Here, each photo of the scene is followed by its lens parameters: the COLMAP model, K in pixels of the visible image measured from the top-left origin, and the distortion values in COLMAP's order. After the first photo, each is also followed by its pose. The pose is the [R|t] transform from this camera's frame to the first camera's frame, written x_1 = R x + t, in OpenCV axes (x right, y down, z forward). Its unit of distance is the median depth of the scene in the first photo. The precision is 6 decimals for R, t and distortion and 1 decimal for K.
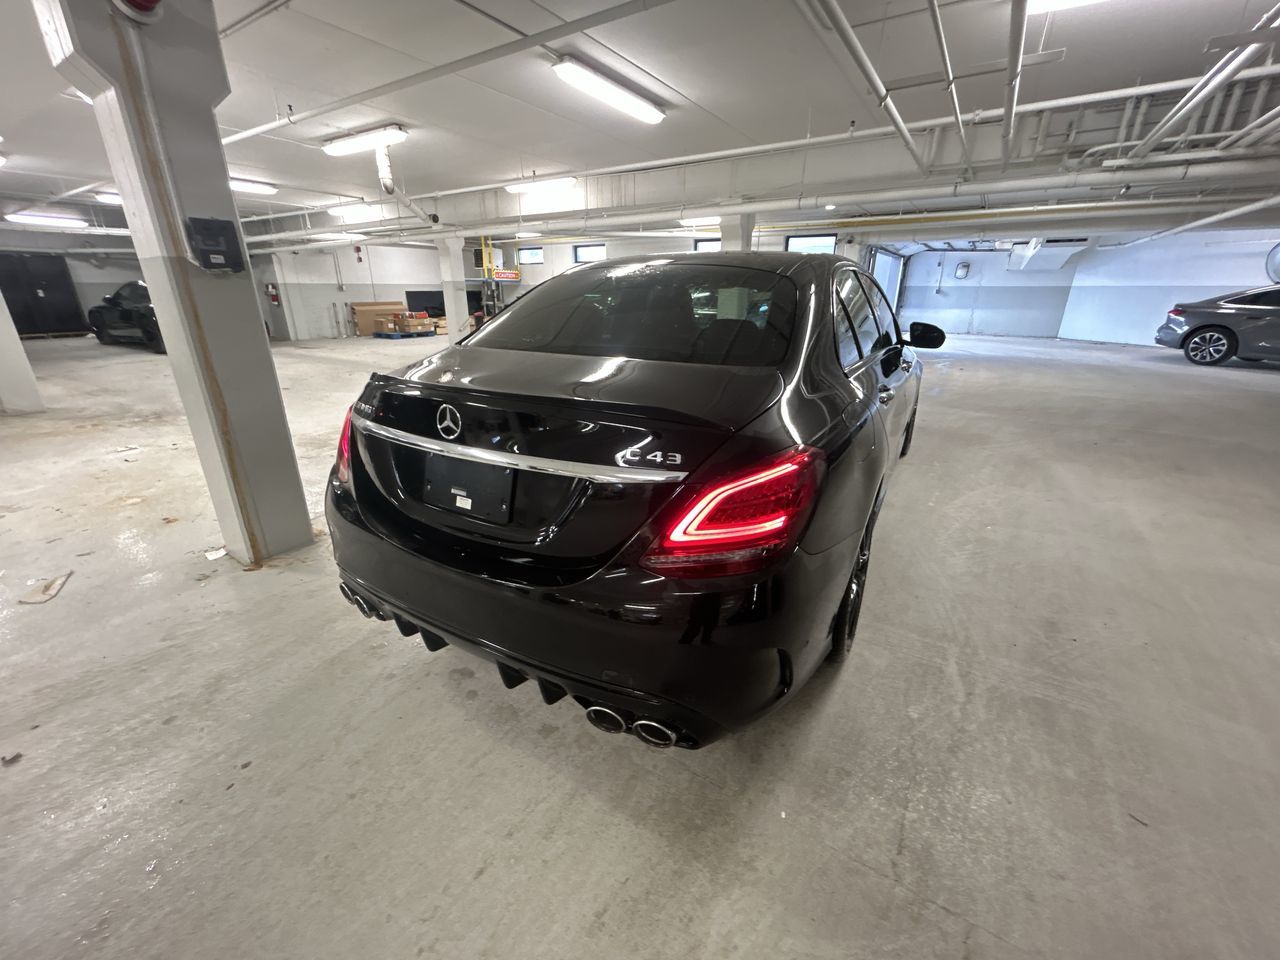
lens RADIAL K [[515.3, 0, 637.4], [0, 515.3, 482.2], [0, 0, 1]] dist [-0.002544, 0.000743]
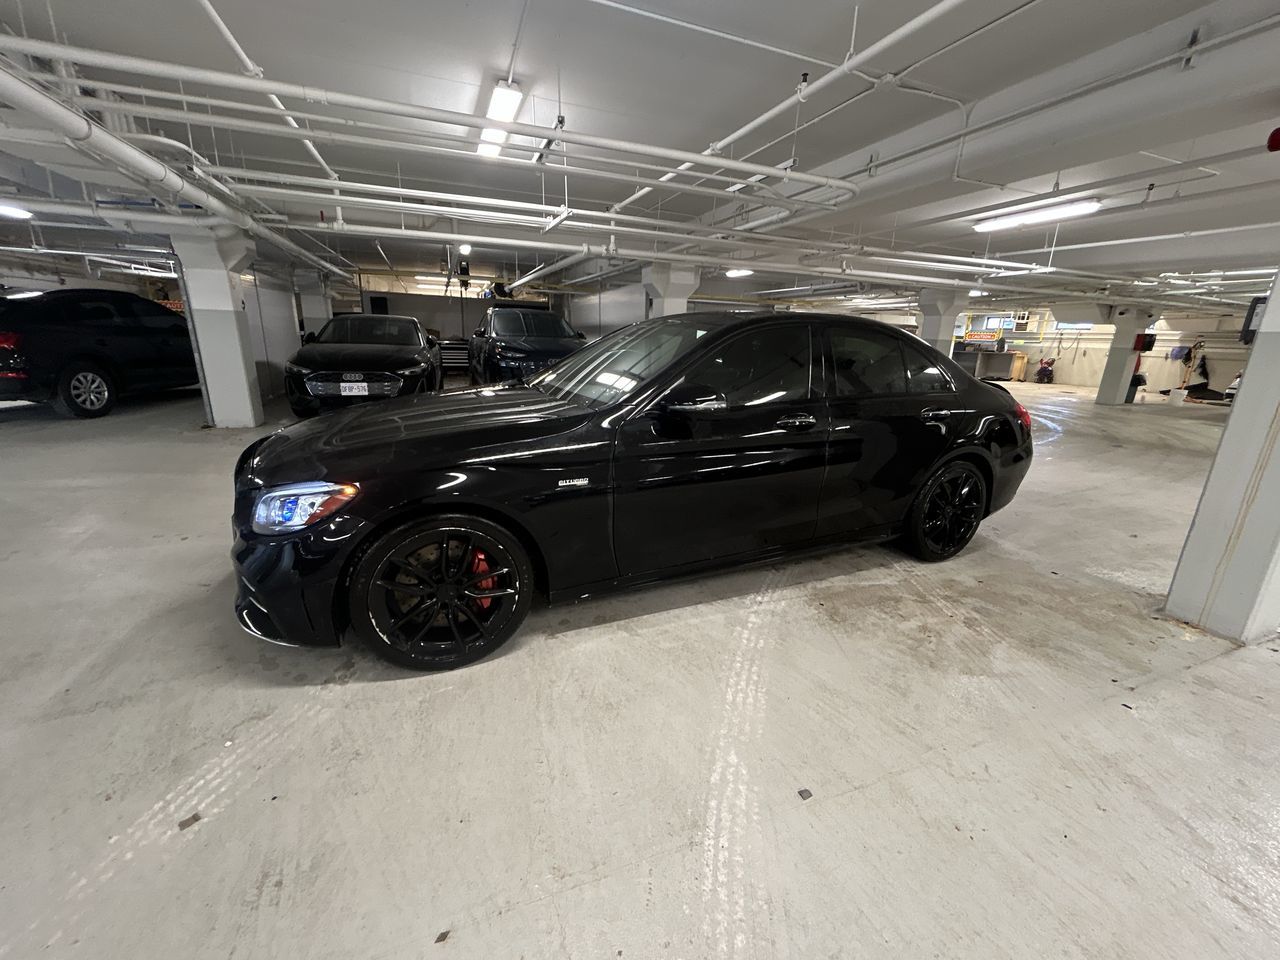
lens RADIAL K [[515.3, 0, 638.1], [0, 515.3, 480.4], [0, 0, 1]] dist [-0.002544, 0.000743]
pose [[-0.810390, -0.191077, 0.553857, -0.175657], [0.170728, 0.827284, 0.535214, -0.421202], [-0.560464, 0.528291, -0.637800, 1.112756]]
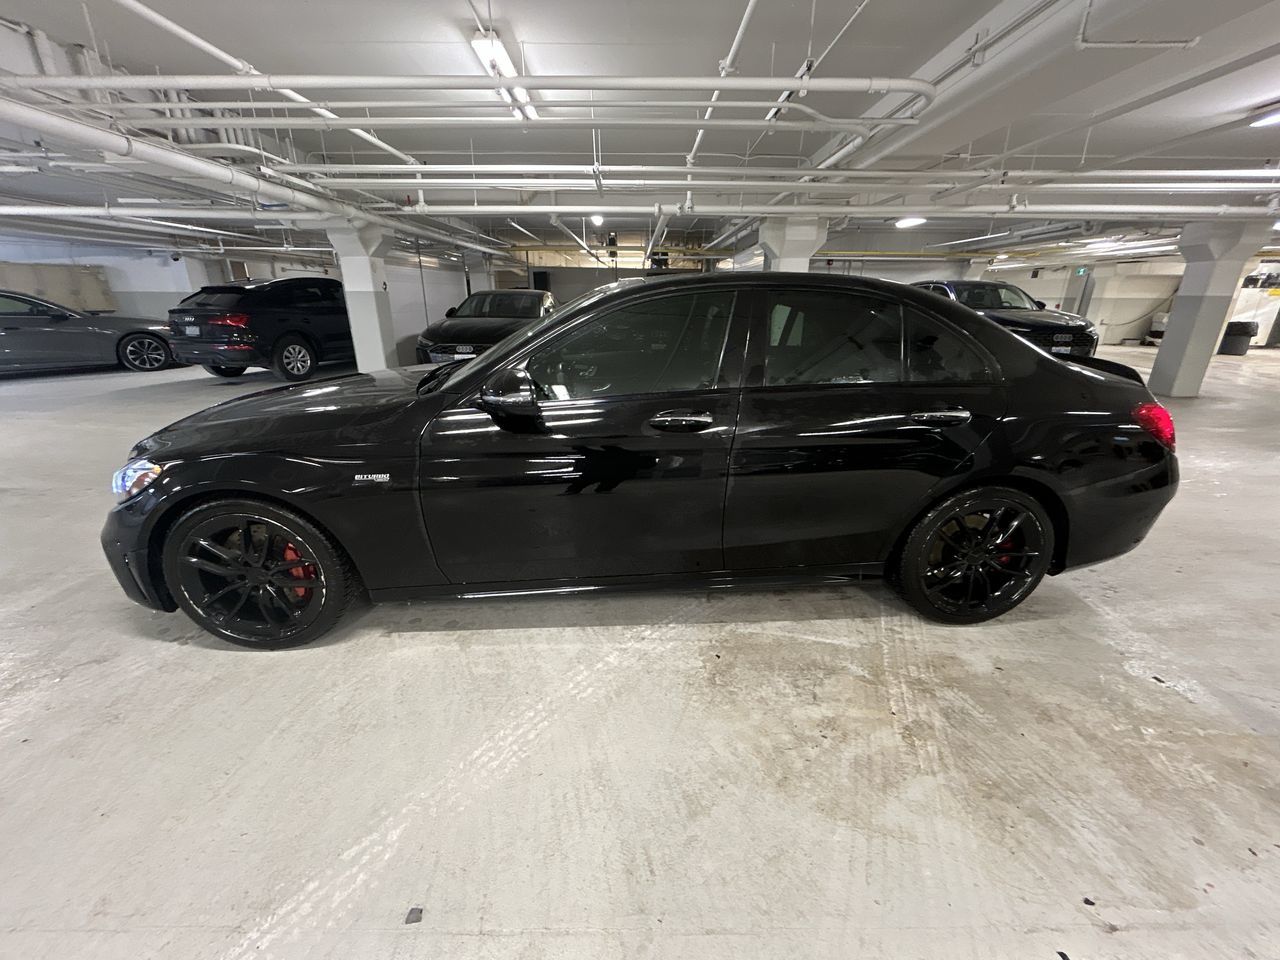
lens RADIAL K [[515.3, 0, 638.5], [0, 515.3, 480.8], [0, 0, 1]] dist [-0.002544, 0.000743]
pose [[-0.549394, -0.287018, 0.784721, -0.304255], [0.288079, 0.816504, 0.500331, -0.340030], [-0.784332, 0.500941, -0.365899, 0.871667]]
